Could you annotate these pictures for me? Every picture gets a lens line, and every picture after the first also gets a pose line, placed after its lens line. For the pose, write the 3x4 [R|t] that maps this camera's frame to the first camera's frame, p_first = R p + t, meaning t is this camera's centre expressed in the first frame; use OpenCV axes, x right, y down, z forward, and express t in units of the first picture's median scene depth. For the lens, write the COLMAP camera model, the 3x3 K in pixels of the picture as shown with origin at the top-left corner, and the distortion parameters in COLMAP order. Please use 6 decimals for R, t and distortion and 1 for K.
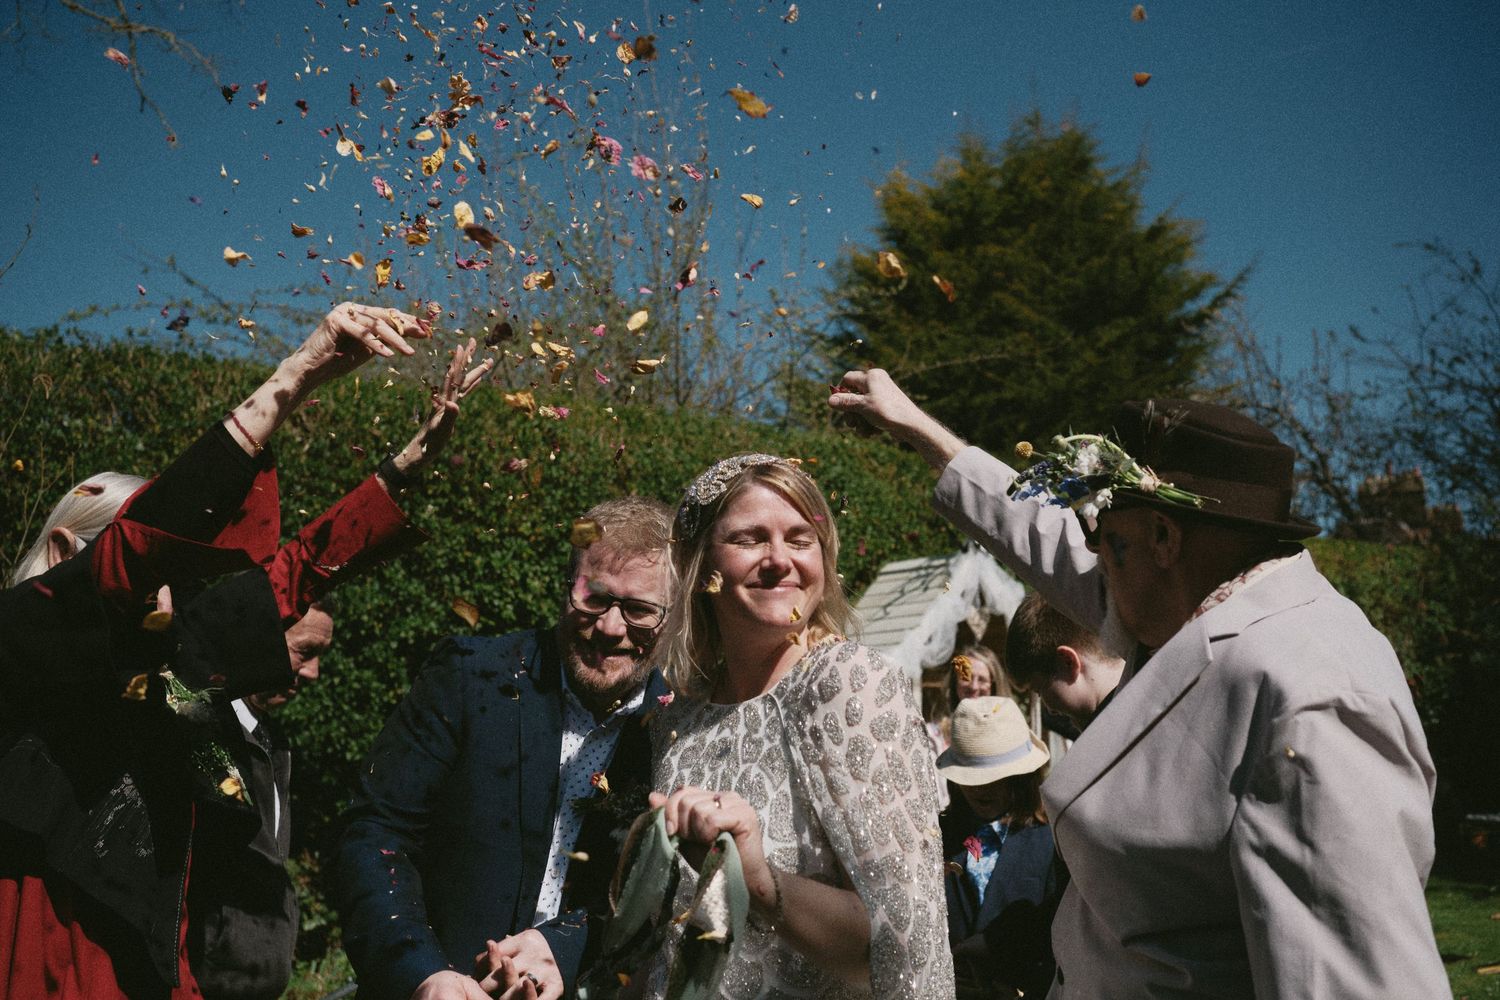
lens RADIAL K [[1434.5, 0, 703.4], [0, 1434.5, 498.1], [0, 0, 1]] dist [0.000659, 0.004424]
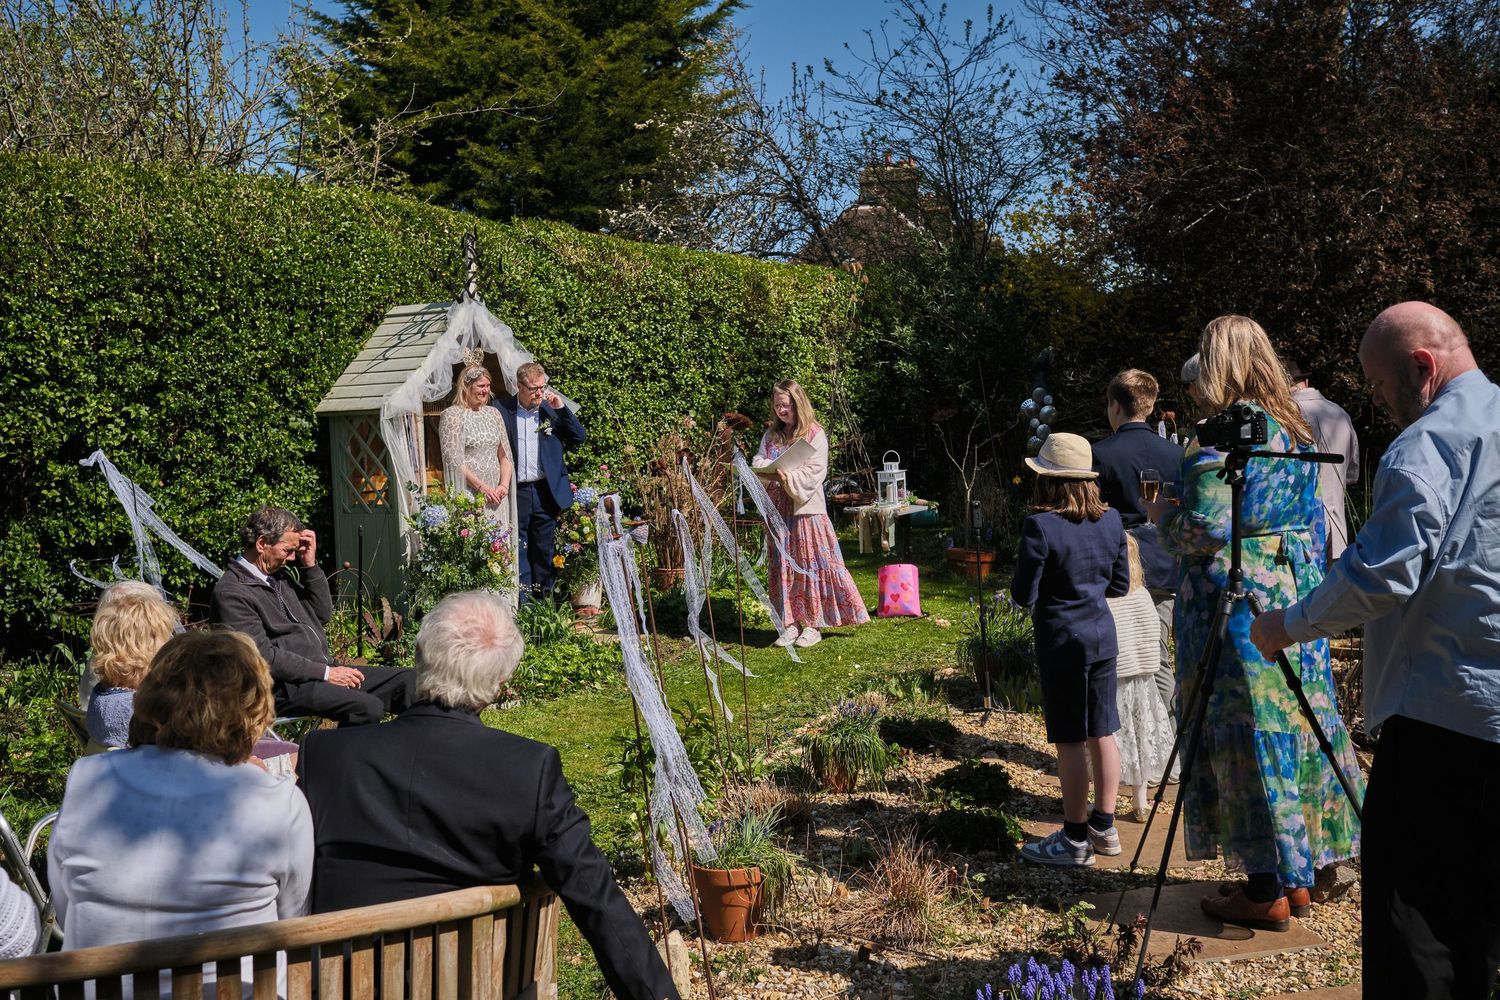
lens RADIAL K [[1434.5, 0, 703.4], [0, 1434.5, 498.1], [0, 0, 1]] dist [0.000659, 0.004424]
pose [[0.946065, -0.033979, 0.322191, -0.009997], [-0.037033, 0.976624, 0.211739, -0.058522], [-0.321854, -0.212251, 0.922691, -0.157211]]
